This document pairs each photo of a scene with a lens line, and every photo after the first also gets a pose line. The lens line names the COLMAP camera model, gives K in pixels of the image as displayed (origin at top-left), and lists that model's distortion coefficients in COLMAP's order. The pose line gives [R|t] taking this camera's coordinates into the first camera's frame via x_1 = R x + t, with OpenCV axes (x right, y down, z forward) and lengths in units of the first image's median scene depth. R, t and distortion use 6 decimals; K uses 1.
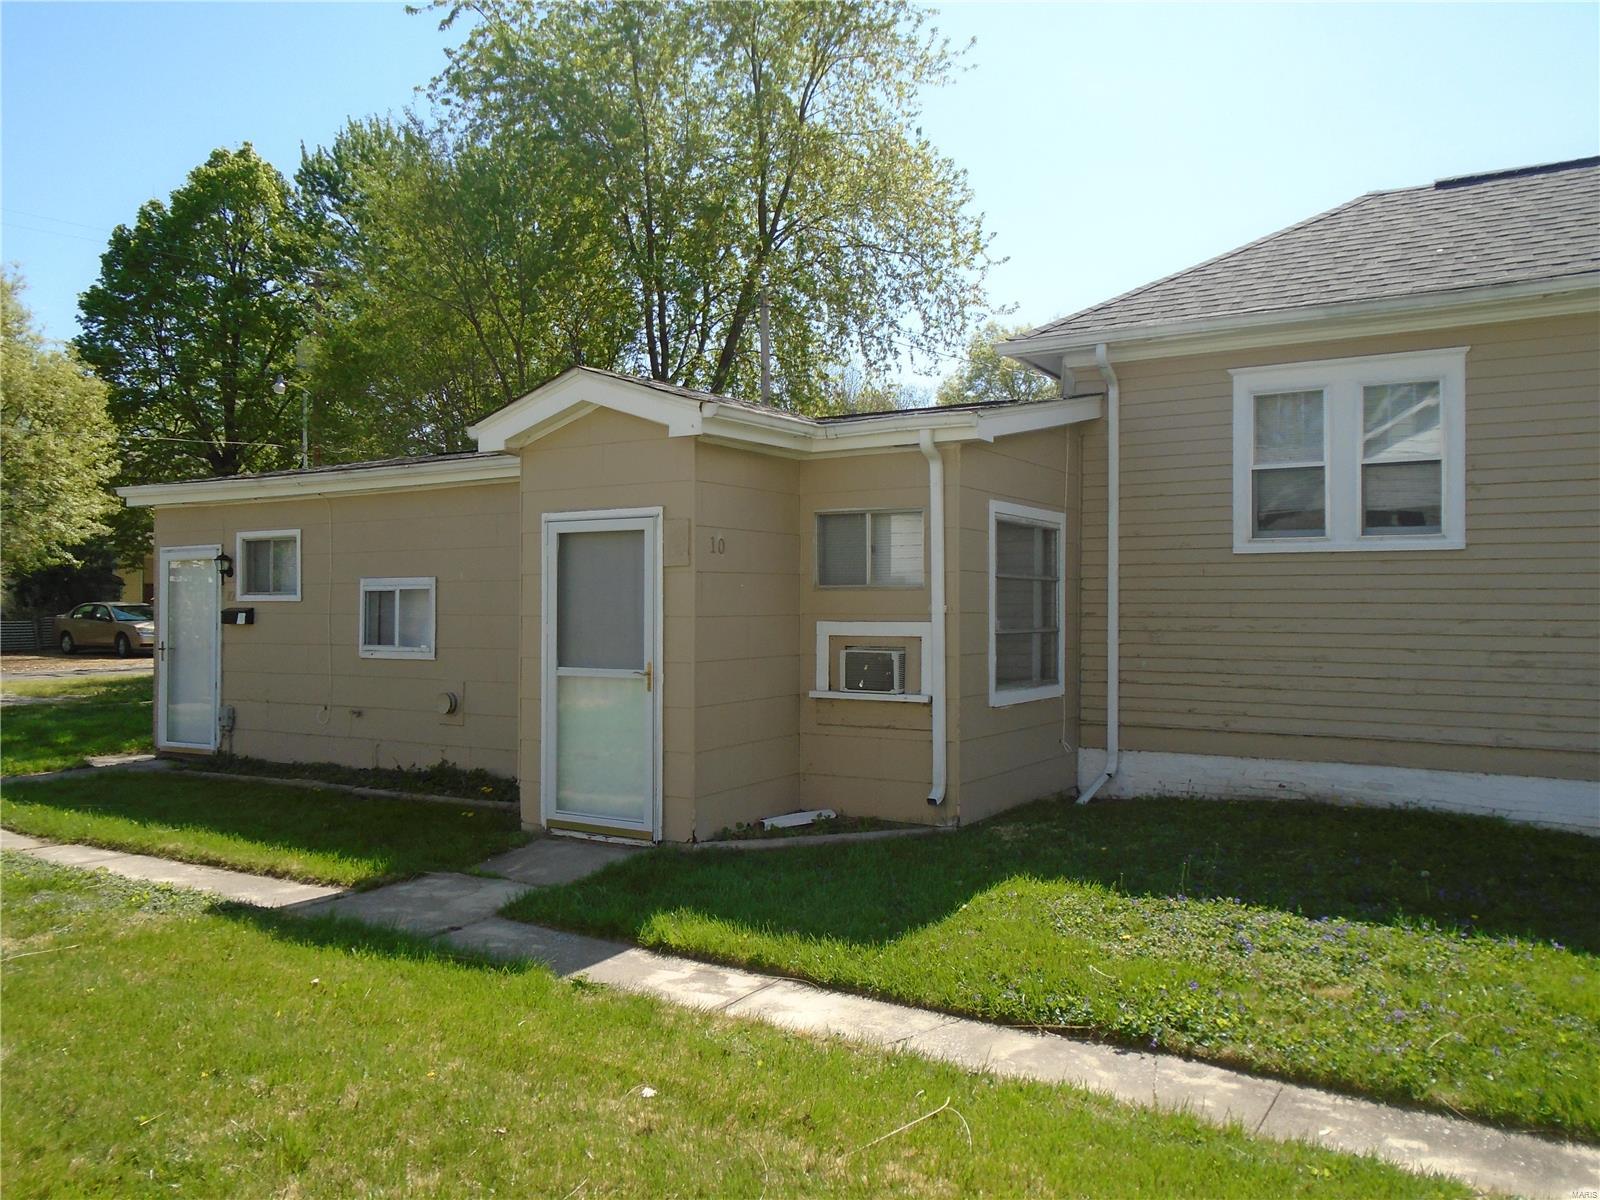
lens RADIAL K [[1240.5, 0, 795.8], [0, 1240.5, 597.6], [0, 0, 1]] dist [-0.003251, 0.004313]
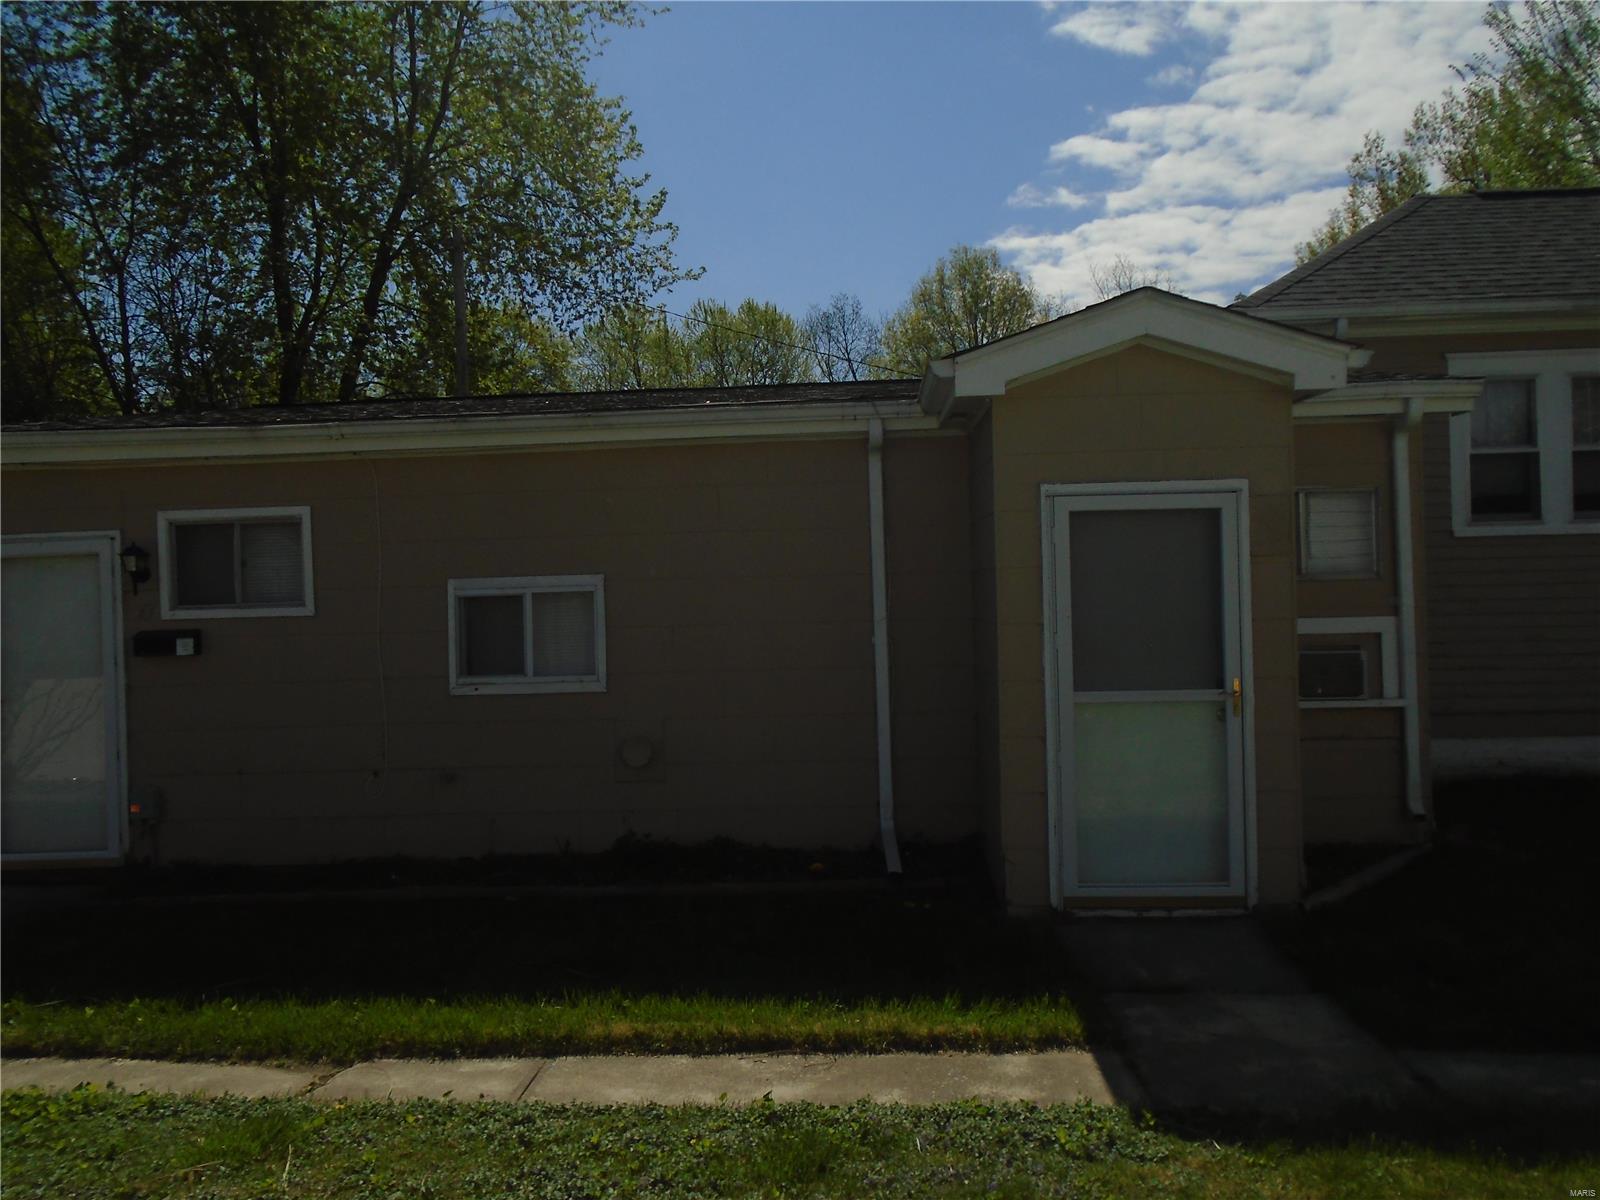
lens RADIAL K [[1240.5, 0, 800.8], [0, 1240.5, 601.7], [0, 0, 1]] dist [-0.003251, 0.004313]
pose [[0.880201, -0.028685, 0.473734, -0.581981], [0.022315, 0.999569, 0.019062, -0.013800], [-0.474077, -0.006207, 0.880462, 0.357537]]
